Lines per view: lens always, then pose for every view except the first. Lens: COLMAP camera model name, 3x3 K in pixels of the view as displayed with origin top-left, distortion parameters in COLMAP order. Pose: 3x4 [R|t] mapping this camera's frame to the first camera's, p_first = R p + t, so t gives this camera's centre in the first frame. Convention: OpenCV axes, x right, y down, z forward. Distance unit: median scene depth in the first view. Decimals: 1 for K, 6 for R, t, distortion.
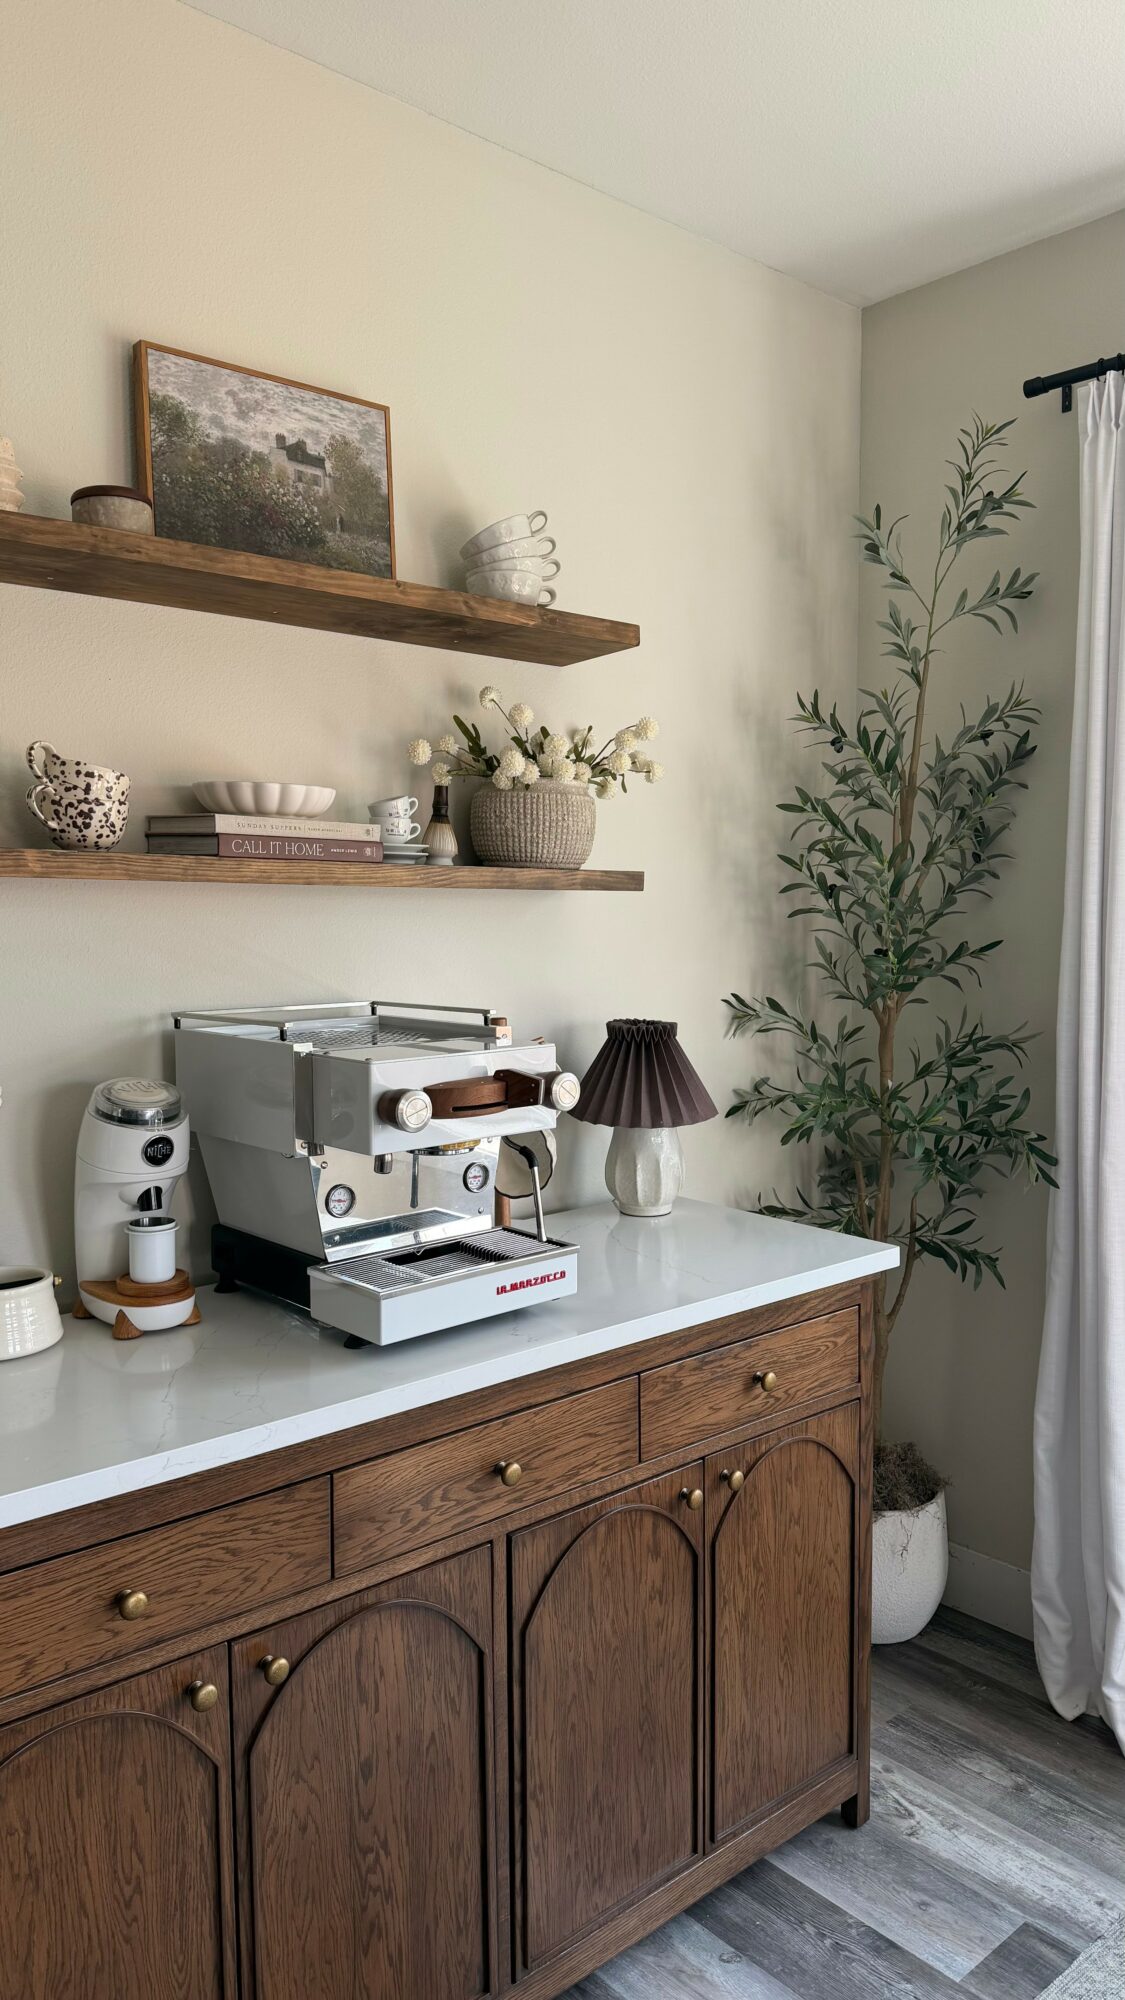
lens RADIAL K [[1436.7, 0, 562.5], [0, 1436.7, 1000.0], [0, 0, 1]] dist [-0.003508, 0.010537]
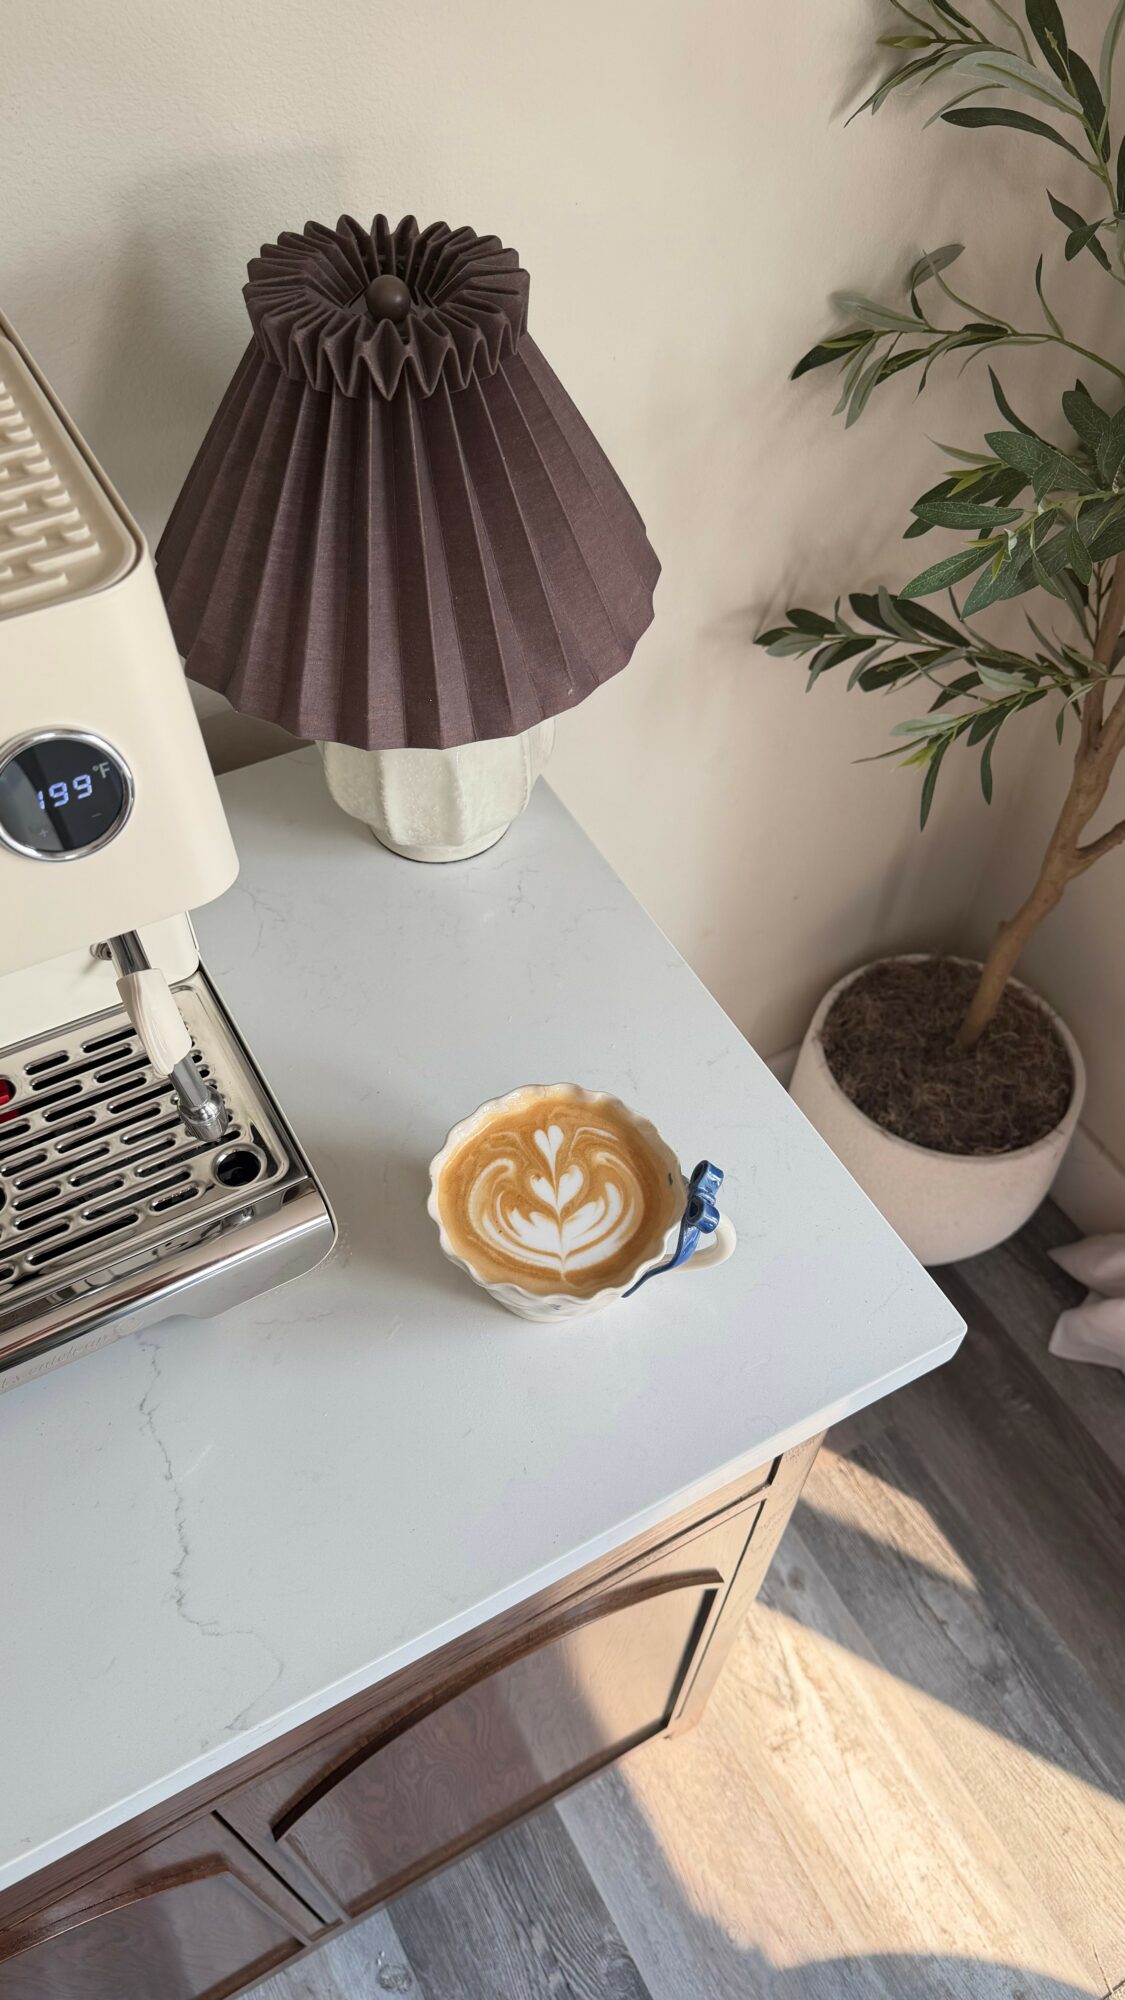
lens RADIAL K [[1436.7, 0, 562.5], [0, 1436.7, 1000.0], [0, 0, 1]] dist [-0.003508, 0.010537]
pose [[0.976128, 0.186435, -0.111430, 0.156771], [-0.042772, 0.667989, 0.742941, -0.098861], [0.212945, -0.720439, 0.660017, 0.786330]]
